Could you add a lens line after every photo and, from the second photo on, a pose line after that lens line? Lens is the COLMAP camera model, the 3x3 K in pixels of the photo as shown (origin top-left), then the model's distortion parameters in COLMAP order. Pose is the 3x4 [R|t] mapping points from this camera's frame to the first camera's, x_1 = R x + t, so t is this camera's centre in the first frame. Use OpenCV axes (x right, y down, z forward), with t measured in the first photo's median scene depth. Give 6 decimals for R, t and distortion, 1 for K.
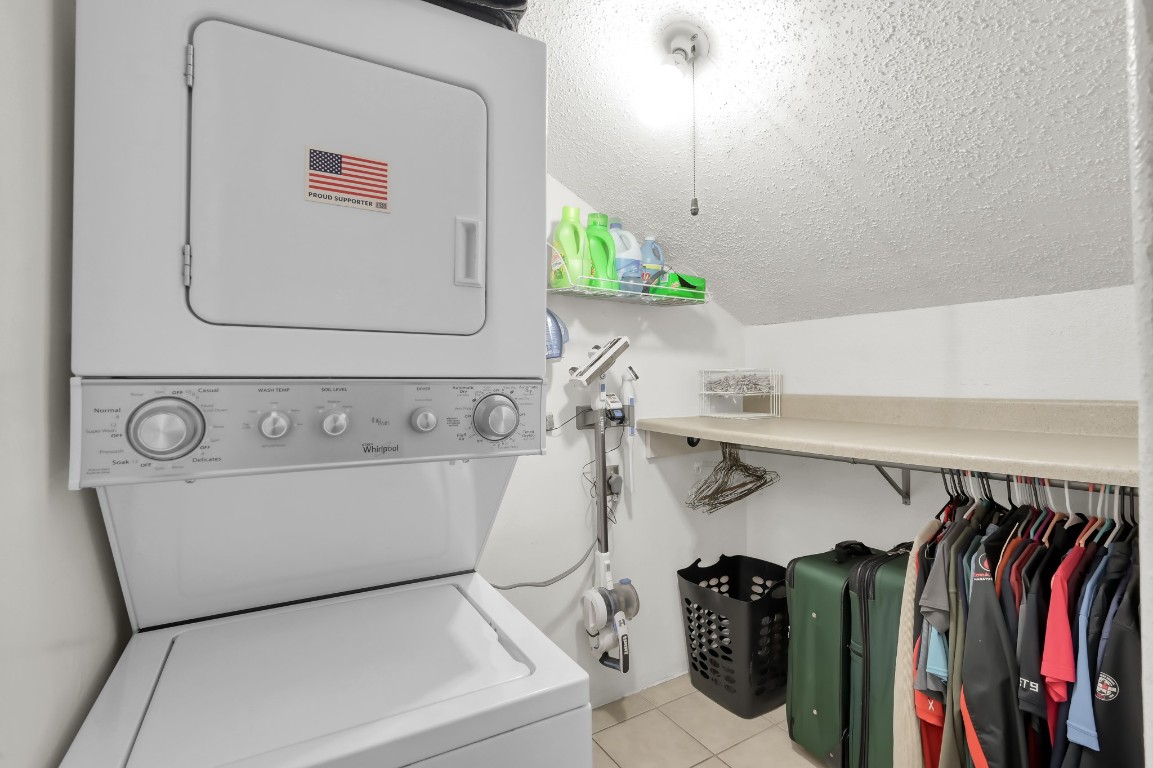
lens RADIAL K [[529.6, 0, 575.1], [0, 529.6, 384.7], [0, 0, 1]] dist [0.000939, 0.000010]
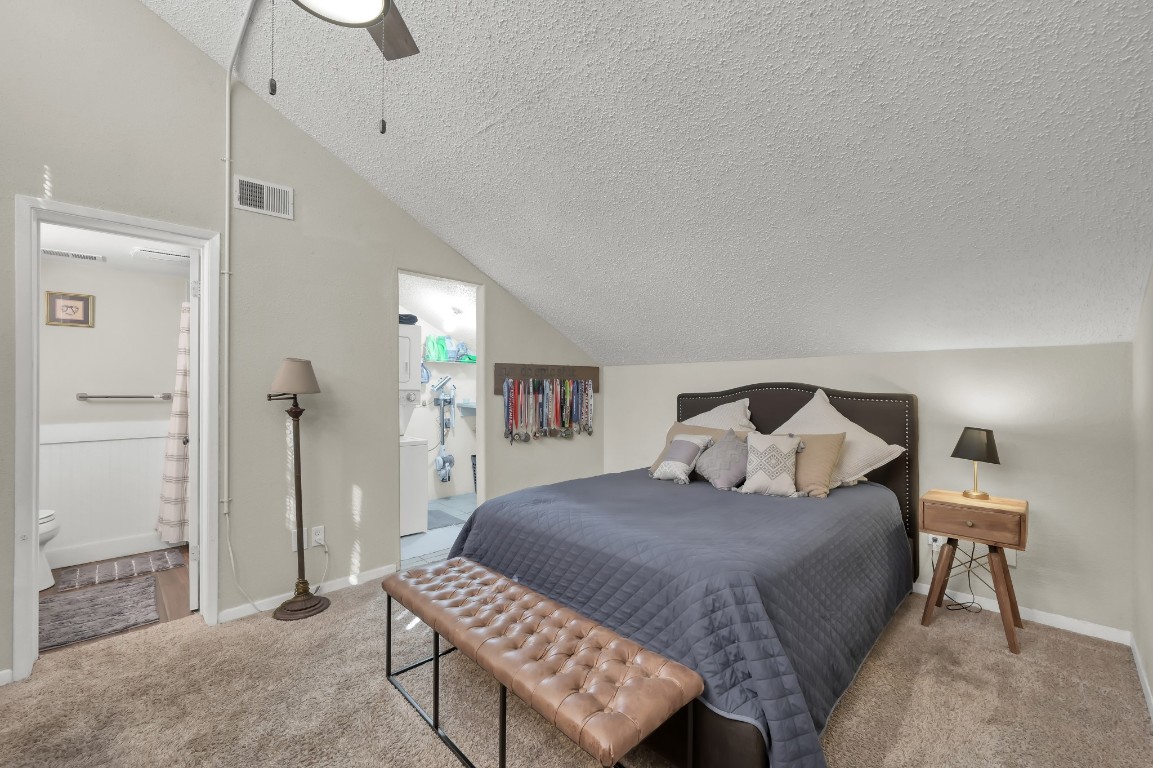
lens RADIAL K [[483.0, 0, 583.6], [0, 483.0, 386.8], [0, 0, 1]] dist [-0.002301, -0.000409]
pose [[0.969371, 0.005071, 0.245550, 0.152675], [-0.003431, 0.999969, -0.007104, -0.007120], [-0.245578, 0.006044, 0.969358, -1.873629]]
